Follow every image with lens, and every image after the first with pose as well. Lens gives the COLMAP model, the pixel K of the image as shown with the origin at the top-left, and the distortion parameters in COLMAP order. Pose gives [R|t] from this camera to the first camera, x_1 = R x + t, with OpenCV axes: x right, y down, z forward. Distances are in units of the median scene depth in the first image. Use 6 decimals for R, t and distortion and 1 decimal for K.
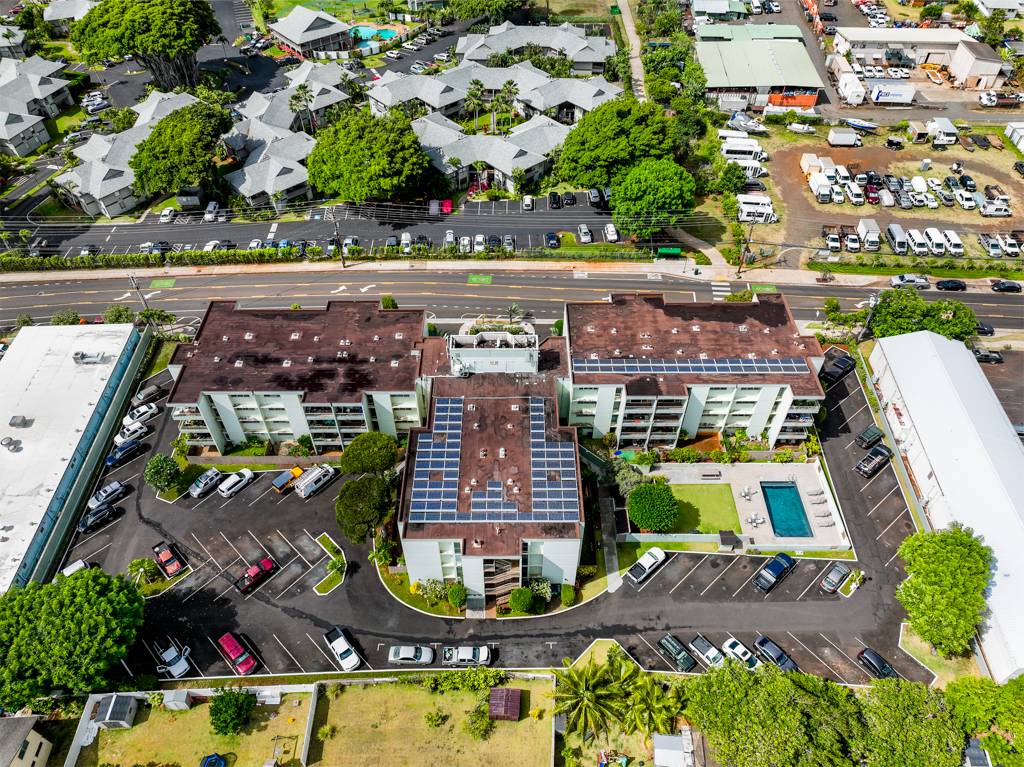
lens RADIAL K [[741.1, 0, 518.1], [0, 741.1, 398.0], [0, 0, 1]] dist [0.002504, 0.014317]
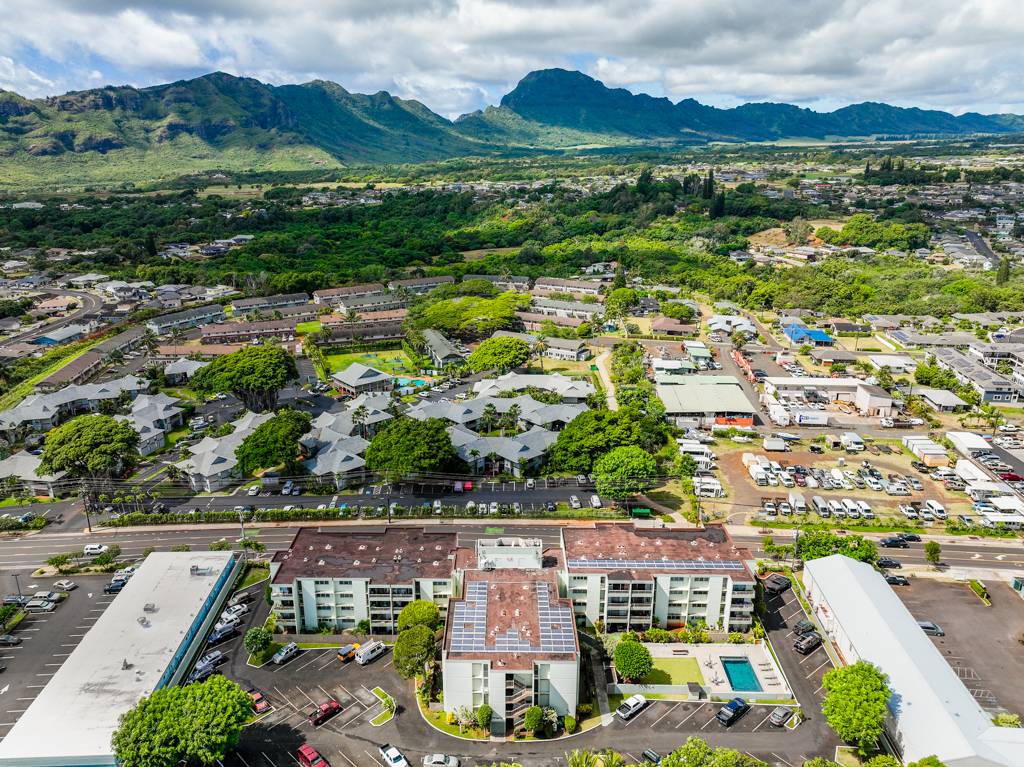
lens RADIAL K [[794.3, 0, 505.9], [0, 794.3, 383.6], [0, 0, 1]] dist [0.008293, 0.009165]
pose [[0.999961, -0.004136, -0.007795, -0.019931], [-0.000171, 0.874122, -0.485706, 0.278292], [0.008823, 0.485688, 0.874088, -0.318474]]
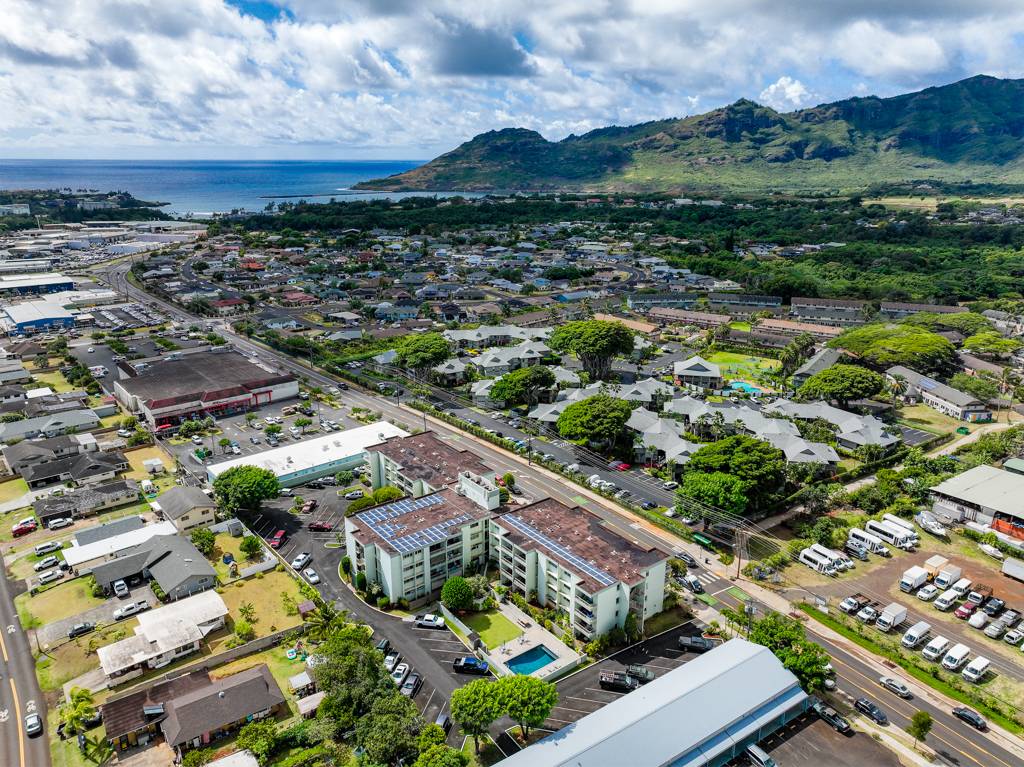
lens RADIAL K [[794.3, 0, 505.9], [0, 794.3, 383.6], [0, 0, 1]] dist [0.008293, 0.009165]
pose [[0.580116, 0.231824, -0.780847, 0.977308], [-0.589492, 0.781047, -0.206069, 0.061130], [0.562107, 0.579847, 0.589757, -0.103973]]
